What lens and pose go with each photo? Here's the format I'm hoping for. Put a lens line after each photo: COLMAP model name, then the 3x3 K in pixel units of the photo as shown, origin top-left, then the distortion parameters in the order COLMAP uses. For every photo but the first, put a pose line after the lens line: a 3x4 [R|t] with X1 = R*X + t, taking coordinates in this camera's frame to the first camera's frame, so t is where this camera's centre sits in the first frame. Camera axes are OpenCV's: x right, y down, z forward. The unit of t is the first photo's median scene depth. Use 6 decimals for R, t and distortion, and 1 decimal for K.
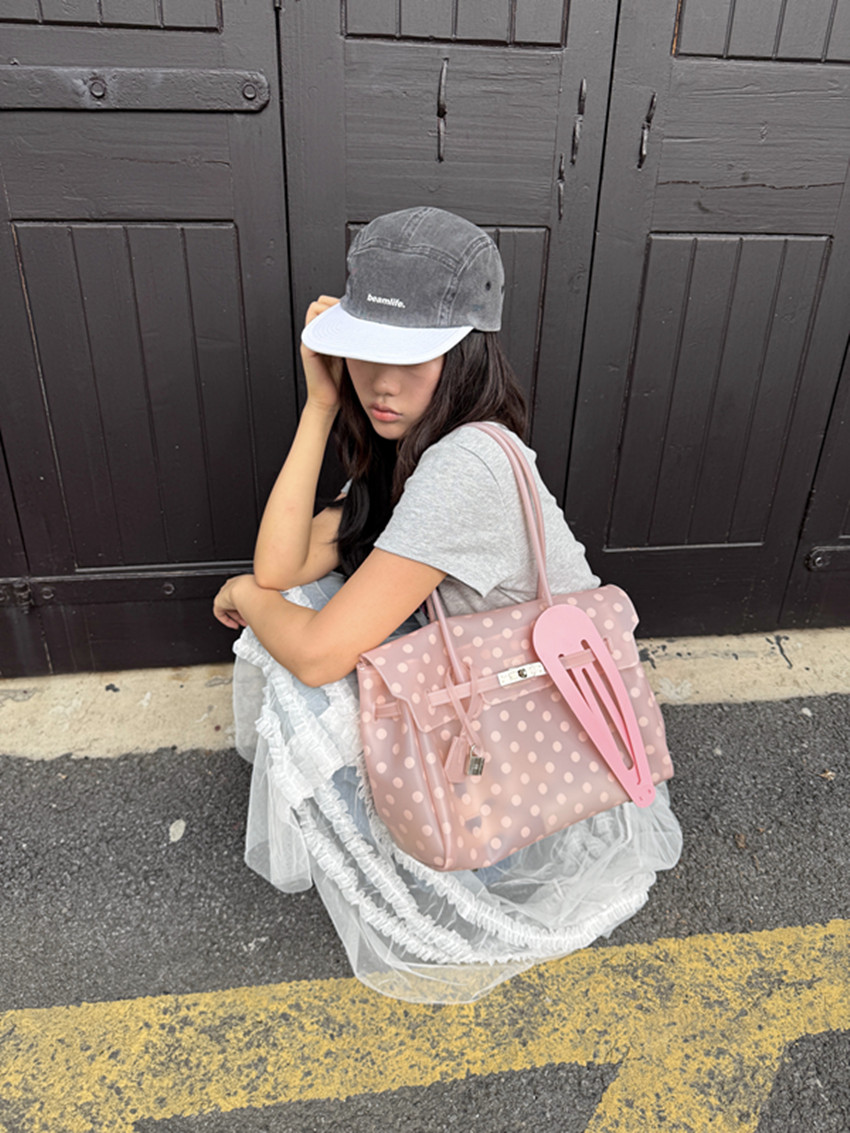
lens RADIAL K [[851.9, 0, 417.2], [0, 851.9, 561.4], [0, 0, 1]] dist [0.026222, -0.022800]
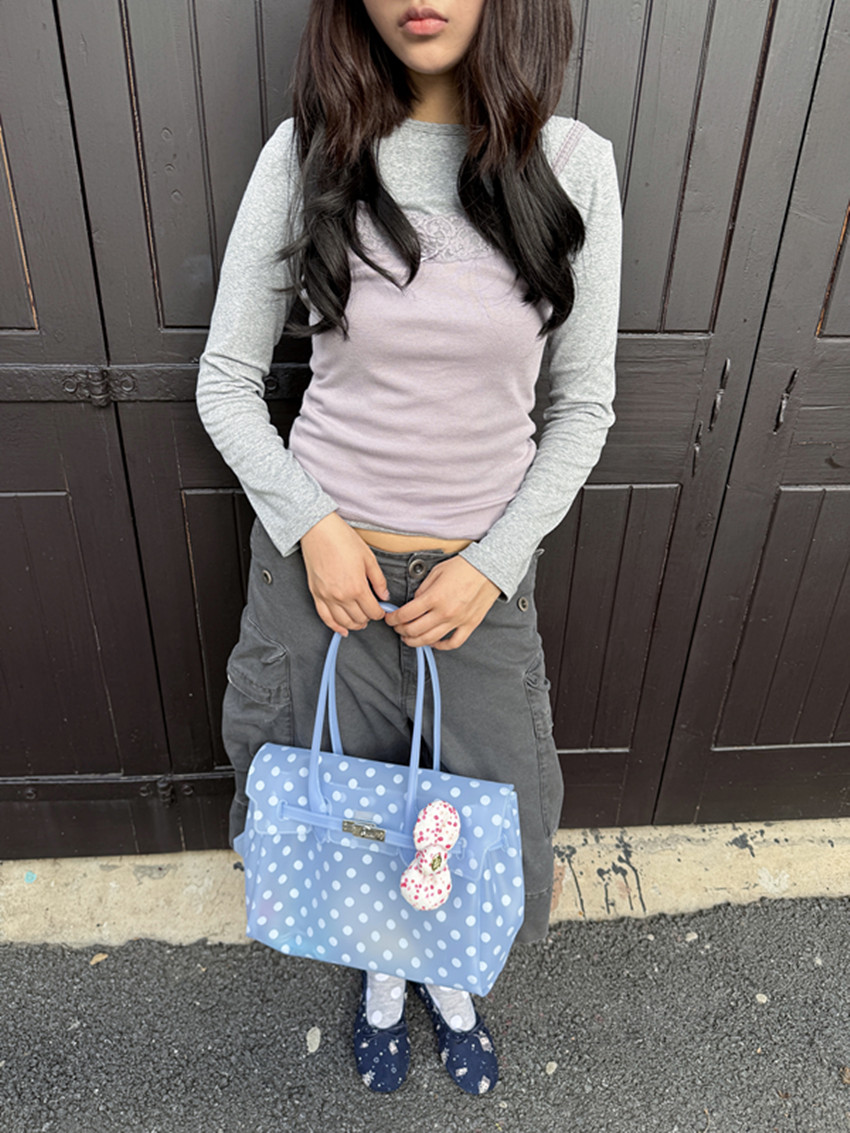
lens RADIAL K [[851.9, 0, 425.1], [0, 851.9, 573.4], [0, 0, 1]] dist [0.026222, -0.022800]
pose [[0.998970, 0.029788, -0.034218, -0.116715], [-0.028489, 0.998877, 0.037857, -0.304632], [0.035307, -0.036843, 0.998697, -0.048356]]
